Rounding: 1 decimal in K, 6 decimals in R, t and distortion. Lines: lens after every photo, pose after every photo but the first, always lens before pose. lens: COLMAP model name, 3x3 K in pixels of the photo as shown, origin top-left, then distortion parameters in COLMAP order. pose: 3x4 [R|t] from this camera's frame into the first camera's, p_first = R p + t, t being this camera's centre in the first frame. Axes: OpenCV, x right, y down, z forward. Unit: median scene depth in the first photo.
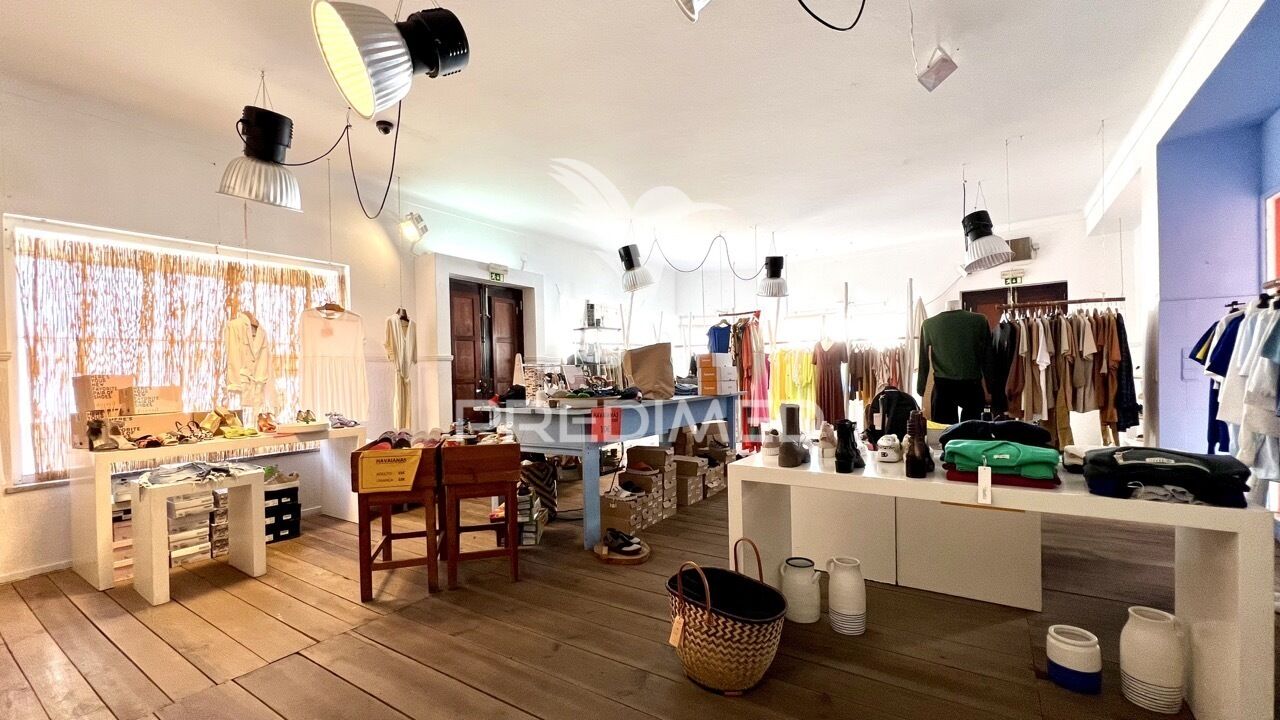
lens RADIAL K [[502.7, 0, 639.1], [0, 502.7, 369.7], [0, 0, 1]] dist [0.000788, 0.000060]
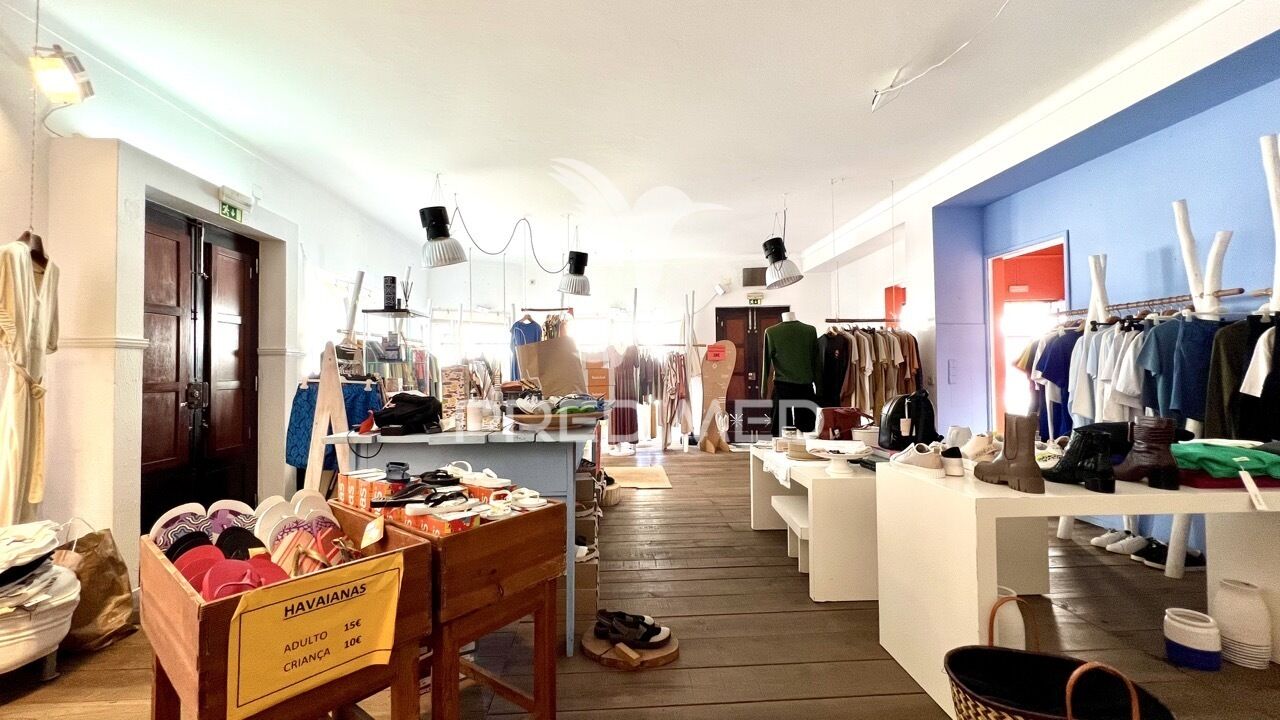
lens RADIAL K [[502.7, 0, 640.5], [0, 502.7, 353.2], [0, 0, 1]] dist [0.000788, 0.000060]
pose [[0.812452, 0.033784, 0.582049, -0.238796], [-0.008991, 0.998927, -0.045431, 0.005242], [-0.582959, 0.031677, 0.811884, 0.249192]]
